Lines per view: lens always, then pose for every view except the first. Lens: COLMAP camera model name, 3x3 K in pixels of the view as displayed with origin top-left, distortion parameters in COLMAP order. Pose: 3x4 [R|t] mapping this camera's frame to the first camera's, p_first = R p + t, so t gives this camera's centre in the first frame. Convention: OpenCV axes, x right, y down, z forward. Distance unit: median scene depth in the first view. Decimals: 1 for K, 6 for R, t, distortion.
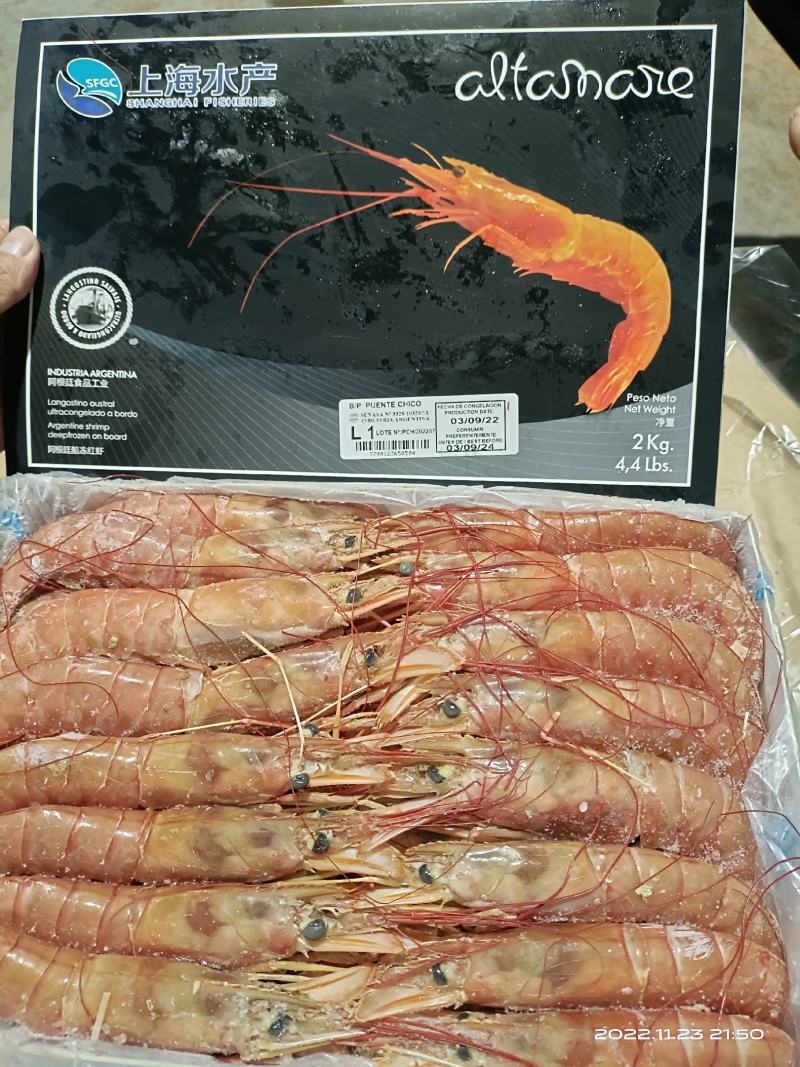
lens RADIAL K [[757.5, 0, 400.0], [0, 757.5, 533.5], [0, 0, 1]] dist [0.032140, -0.039316]
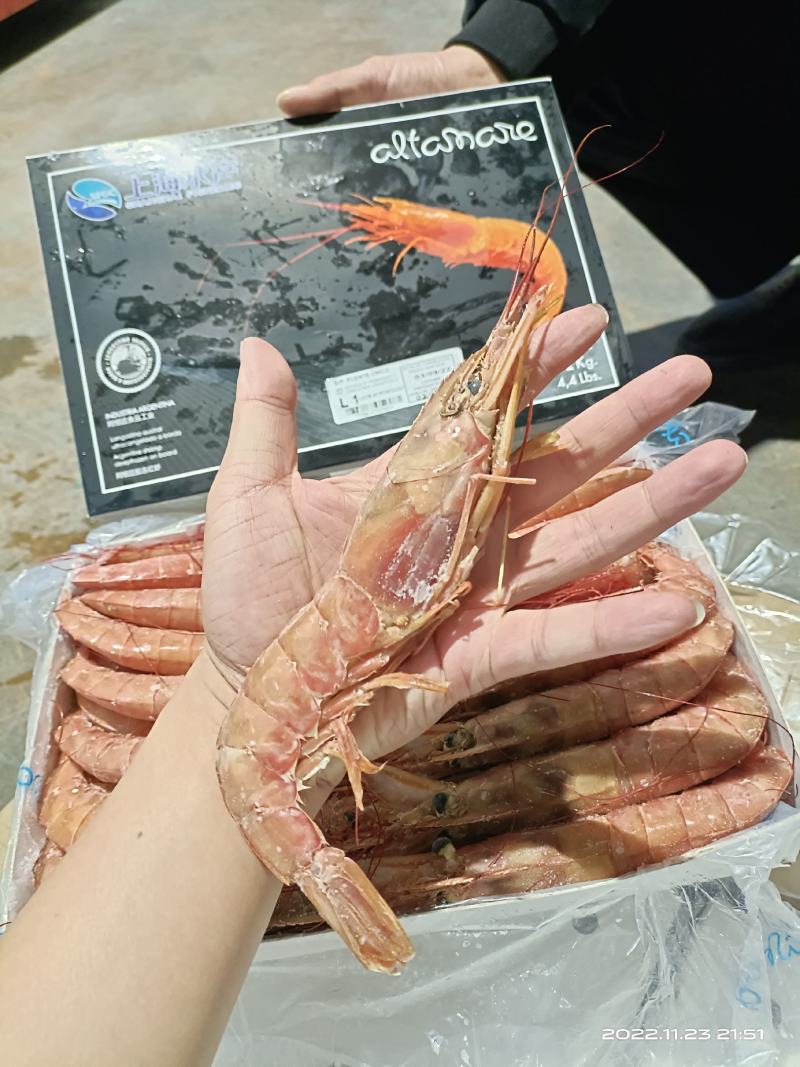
lens RADIAL K [[757.5, 0, 400.0], [0, 757.5, 533.5], [0, 0, 1]] dist [0.032140, -0.039316]
pose [[0.970993, -0.237767, -0.025277, -0.004261], [0.239088, 0.966800, 0.090196, -0.030402], [0.002992, -0.093624, 0.995603, -0.360775]]
